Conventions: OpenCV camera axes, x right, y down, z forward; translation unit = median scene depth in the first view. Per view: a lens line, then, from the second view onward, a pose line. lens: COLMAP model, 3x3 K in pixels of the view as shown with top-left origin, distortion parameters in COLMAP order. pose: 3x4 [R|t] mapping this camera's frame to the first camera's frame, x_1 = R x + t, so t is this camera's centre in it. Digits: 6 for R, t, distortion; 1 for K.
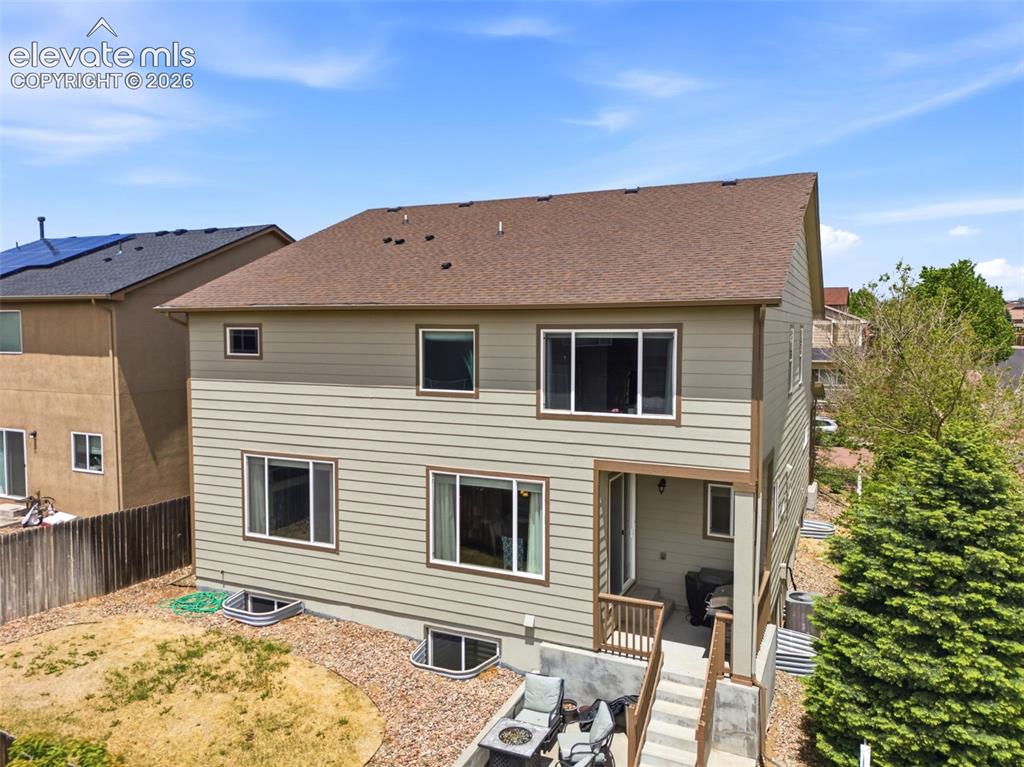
lens RADIAL K [[738.4, 0, 518.2], [0, 738.4, 379.1], [0, 0, 1]] dist [0.046976, -0.026350]
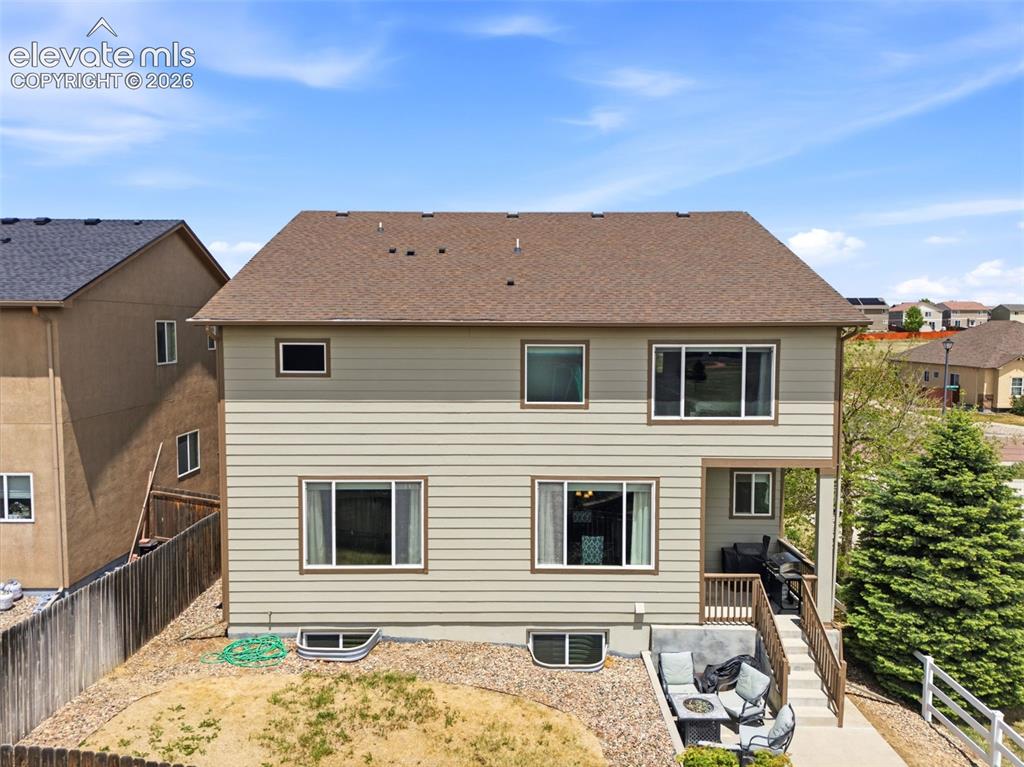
lens RADIAL K [[738.4, 0, 508.4], [0, 738.4, 383.0], [0, 0, 1]] dist [0.046976, -0.026350]
pose [[0.909808, -0.029138, 0.414006, -0.588717], [0.026936, 0.999575, 0.011158, -0.025998], [-0.414155, 0.001000, 0.910206, 0.070061]]
